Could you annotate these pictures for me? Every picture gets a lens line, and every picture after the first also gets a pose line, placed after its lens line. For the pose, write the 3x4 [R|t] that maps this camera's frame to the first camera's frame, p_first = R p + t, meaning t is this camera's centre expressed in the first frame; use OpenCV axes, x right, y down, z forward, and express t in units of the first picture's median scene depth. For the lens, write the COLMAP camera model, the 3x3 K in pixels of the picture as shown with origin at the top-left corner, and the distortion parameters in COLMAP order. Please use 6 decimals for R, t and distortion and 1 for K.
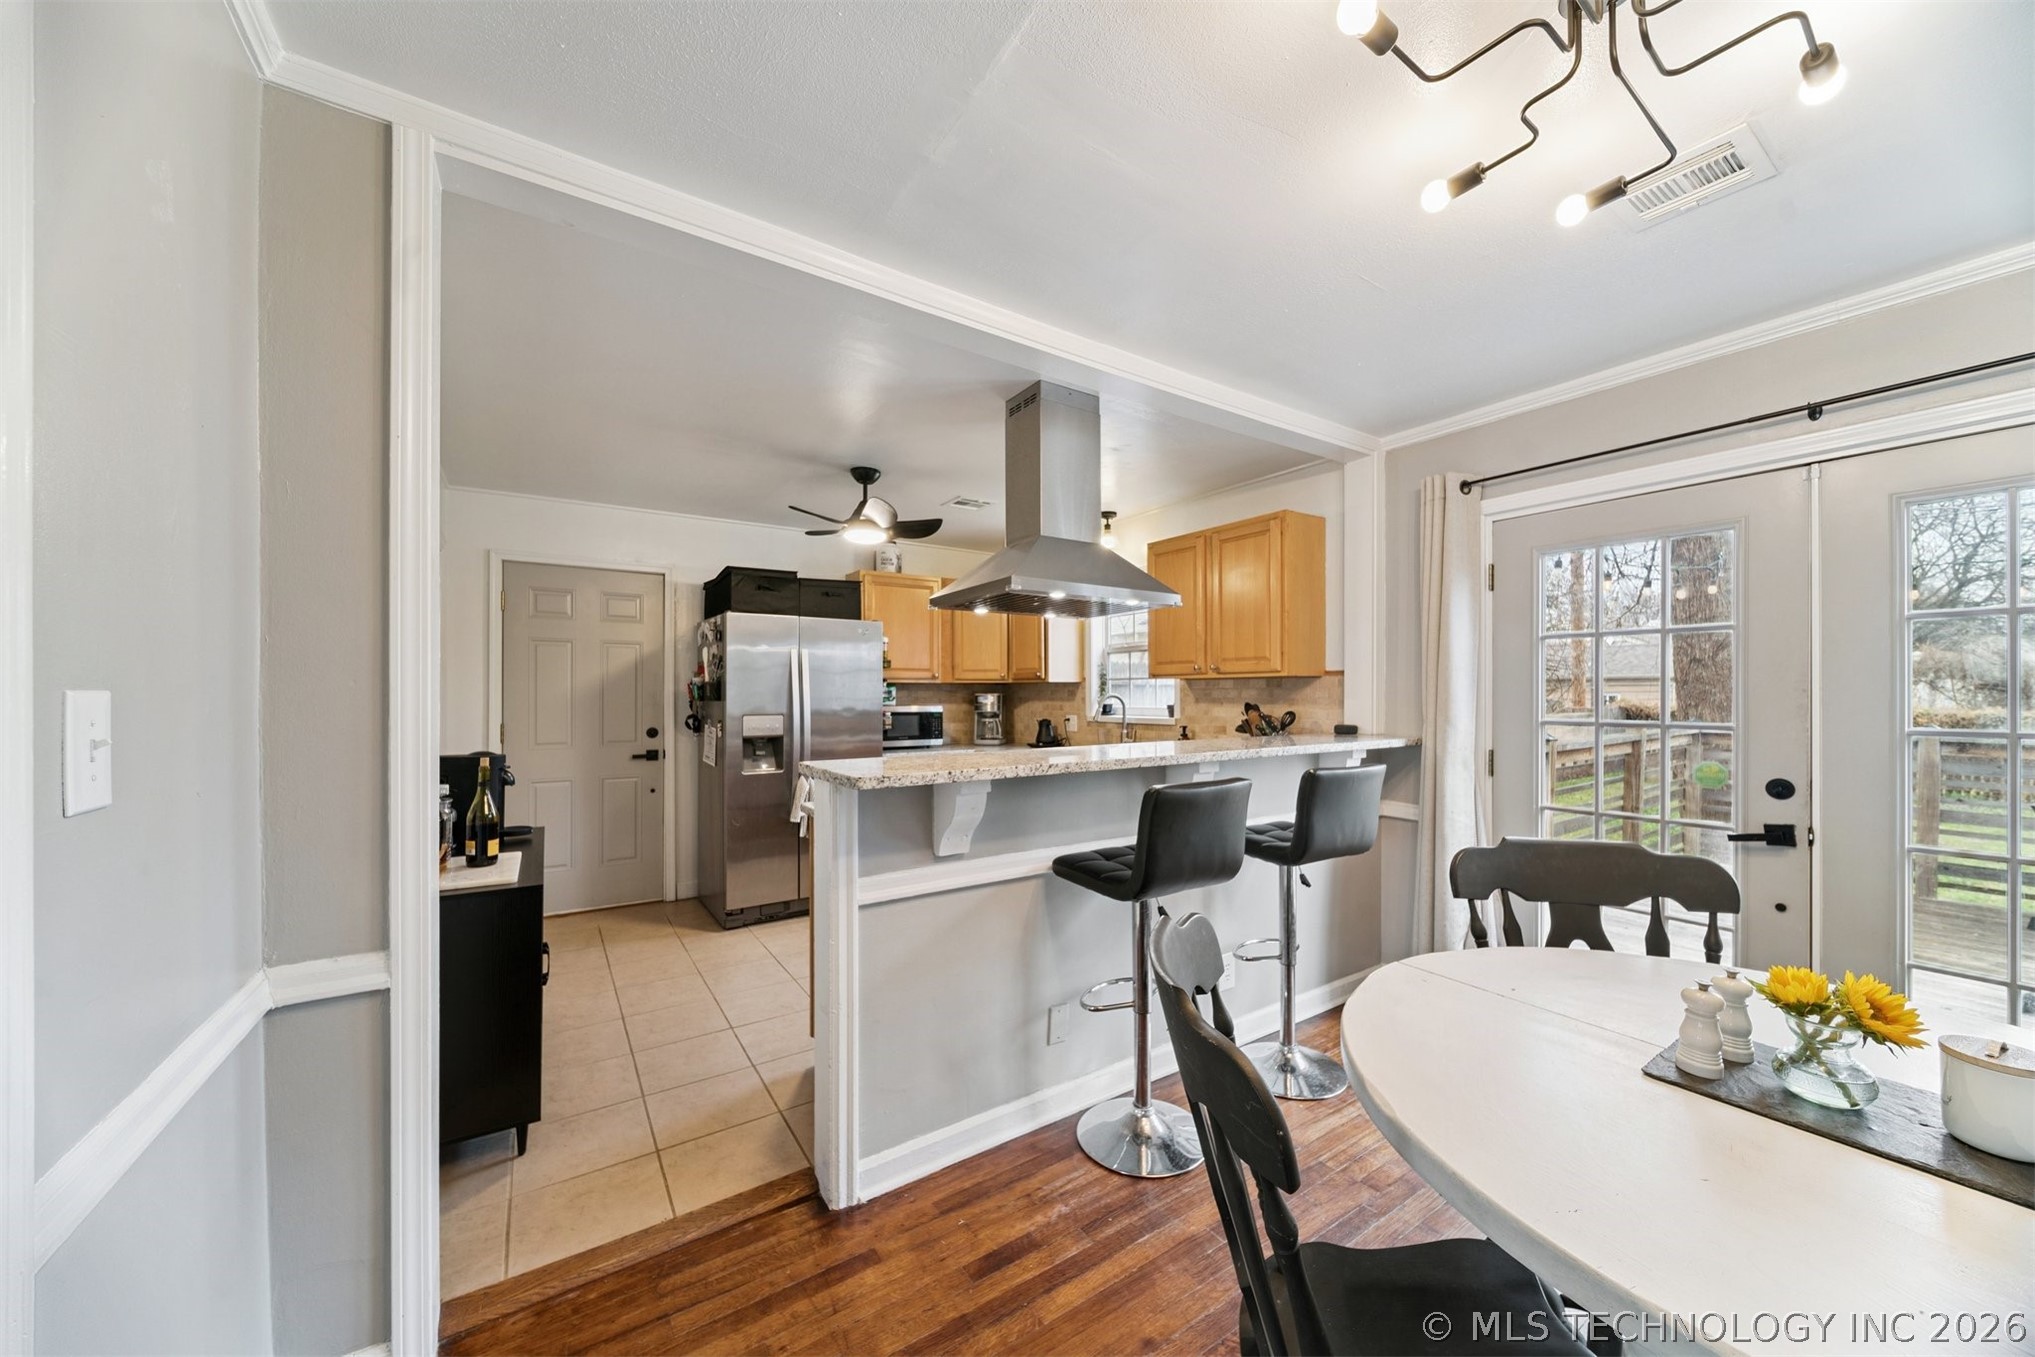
lens RADIAL K [[722.6, 0, 1027.8], [0, 722.6, 697.8], [0, 0, 1]] dist [-0.002012, -0.000402]
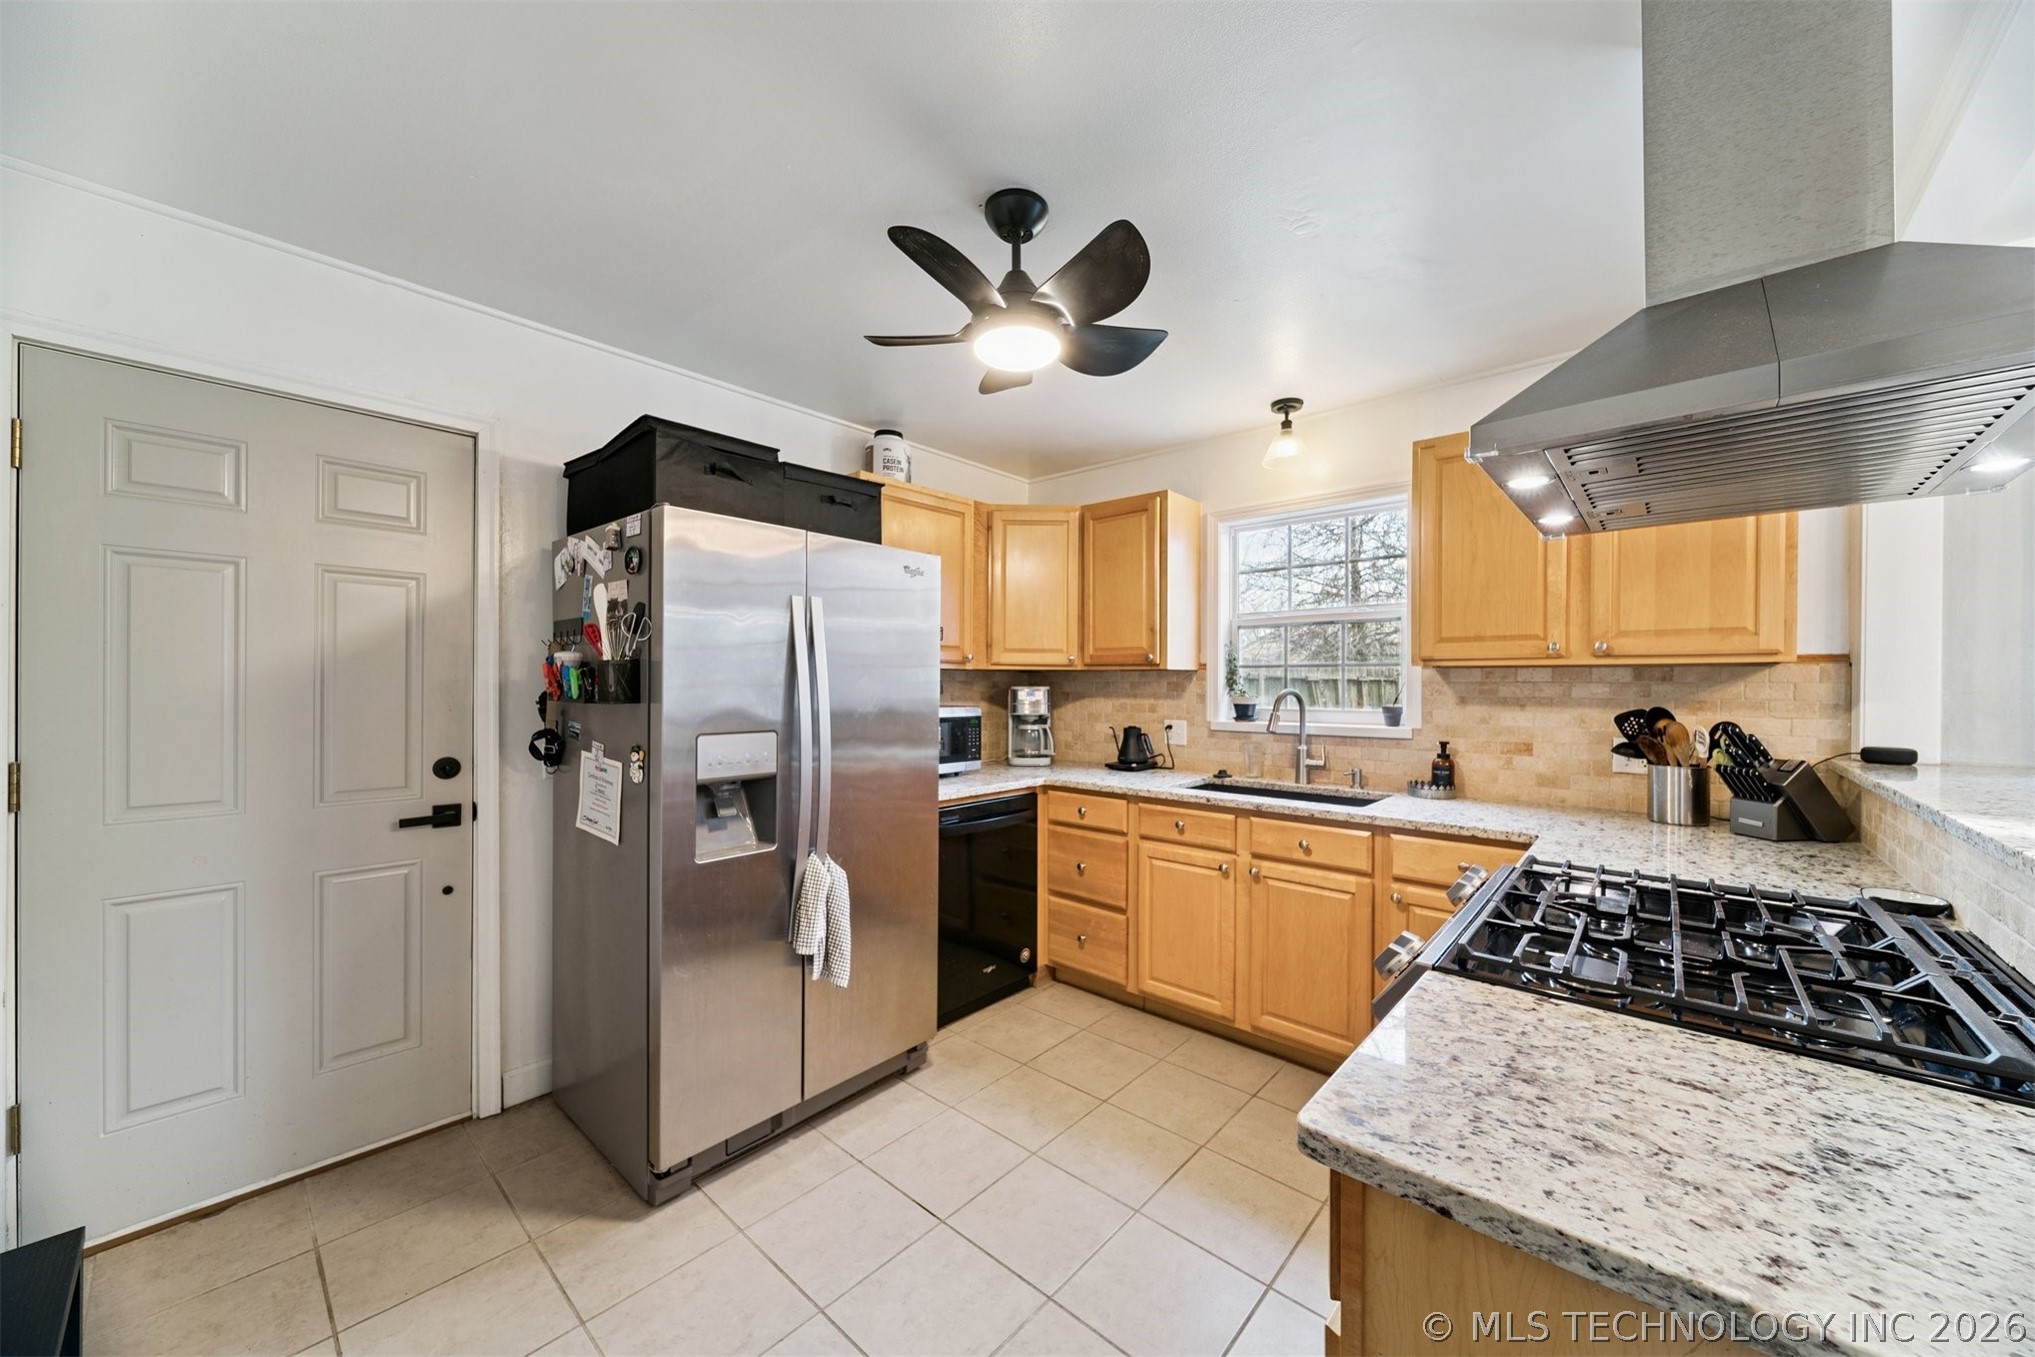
lens RADIAL K [[729.4, 0, 1021.8], [0, 729.4, 691.4], [0, 0, 1]] dist [-0.000912, -0.000026]
pose [[0.968925, 0.002630, 0.247342, -0.295814], [-0.003960, 0.999980, 0.004881, -0.006289], [-0.247325, -0.005709, 0.968916, 0.480719]]
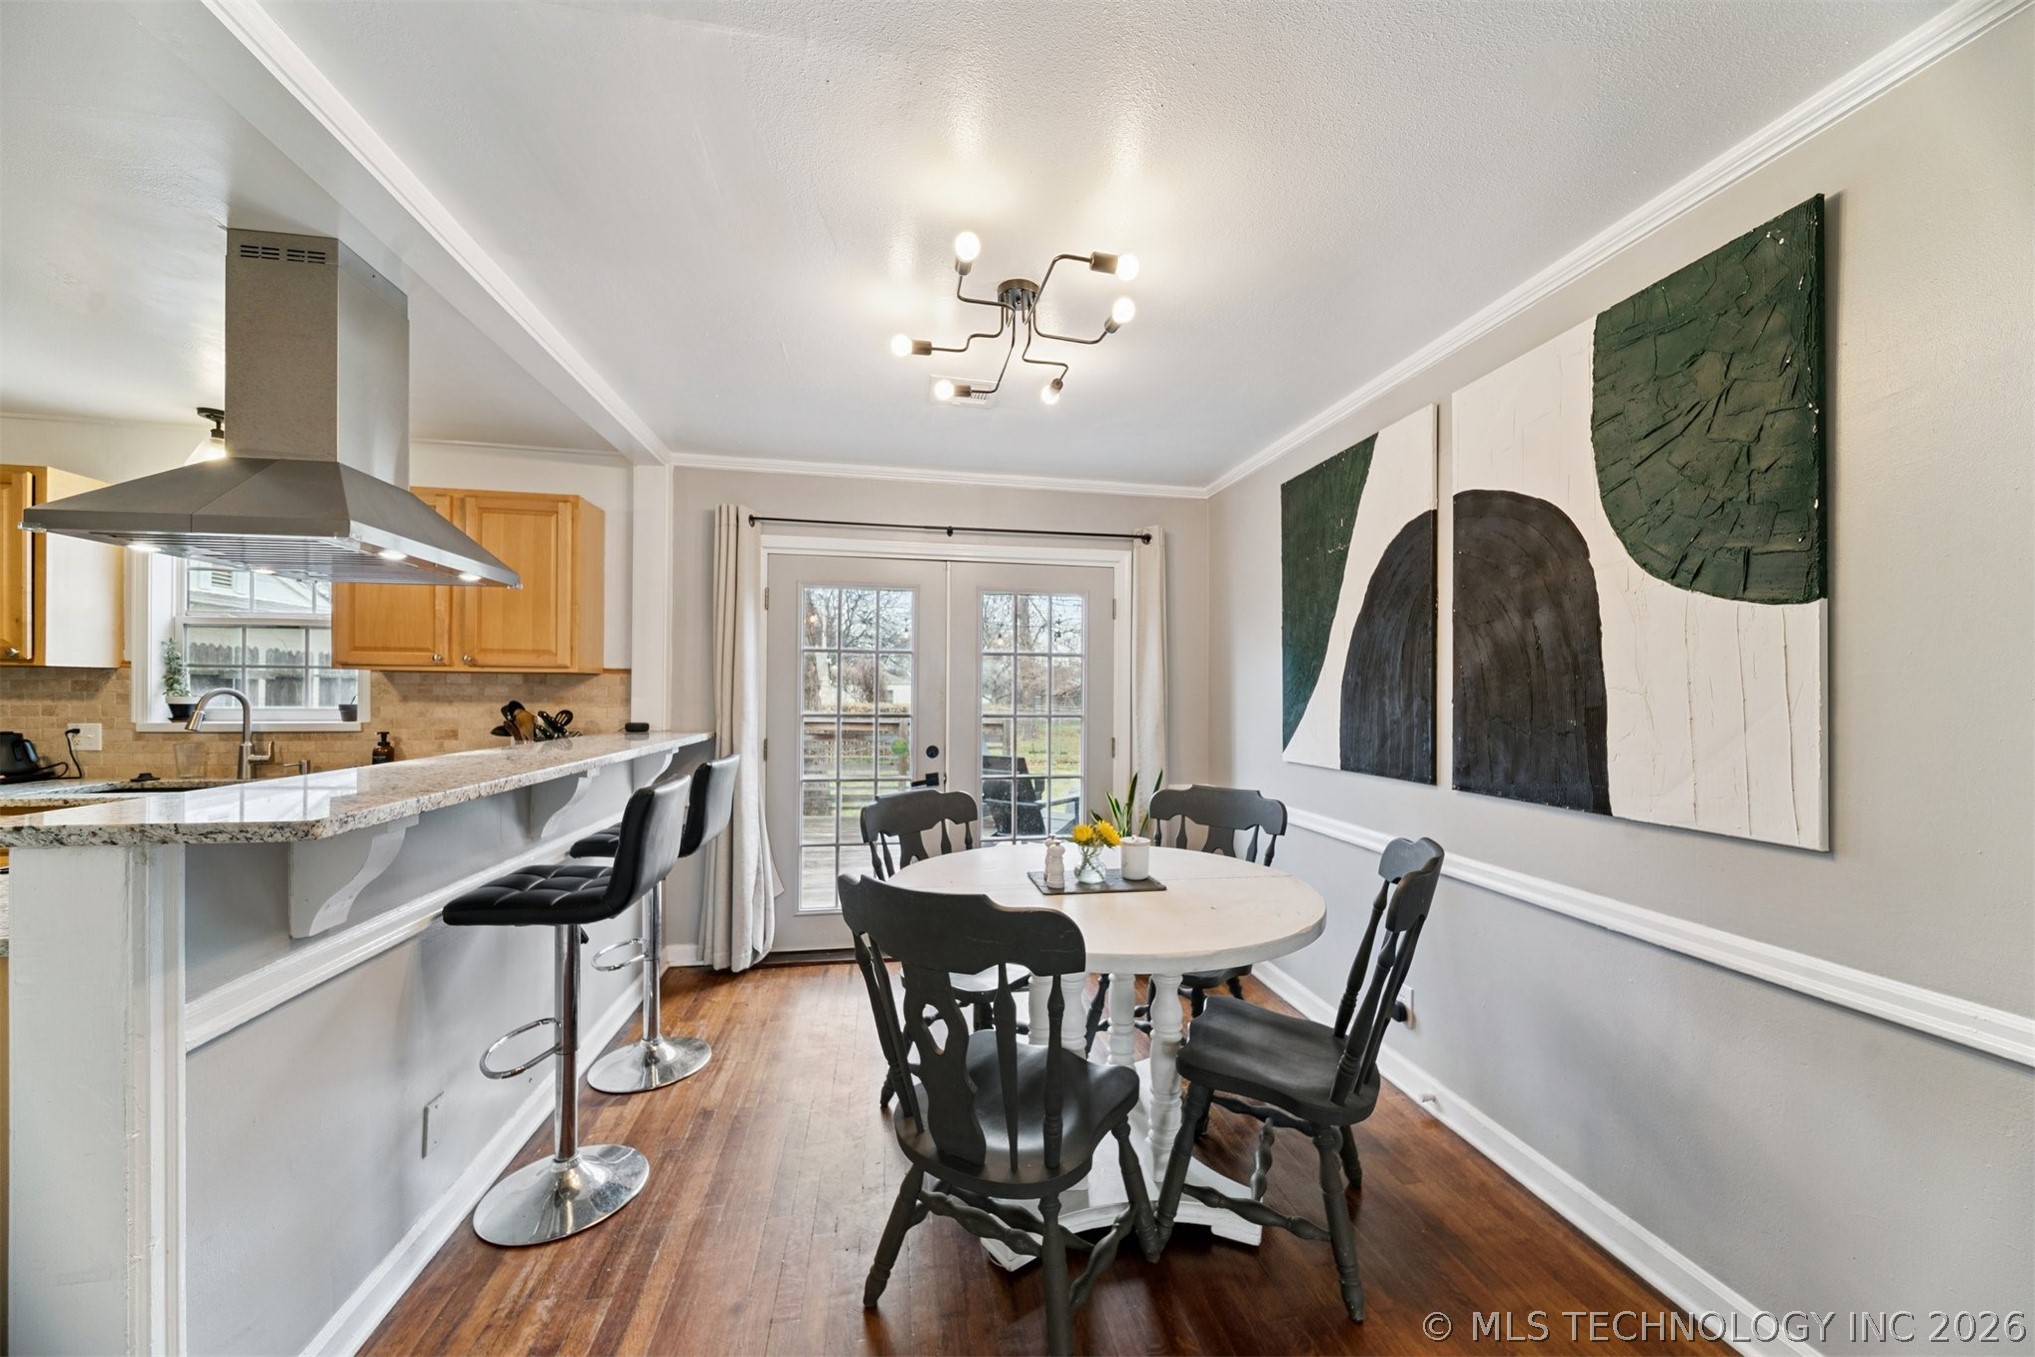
lens RADIAL K [[742.7, 0, 1025.1], [0, 742.7, 699.8], [0, 0, 1]] dist [0.000497, -0.000183]
pose [[0.395347, -0.002209, 0.918529, -0.238677], [-0.003370, 0.999987, 0.003855, -0.000498], [-0.918526, -0.004620, 0.395335, 0.066947]]
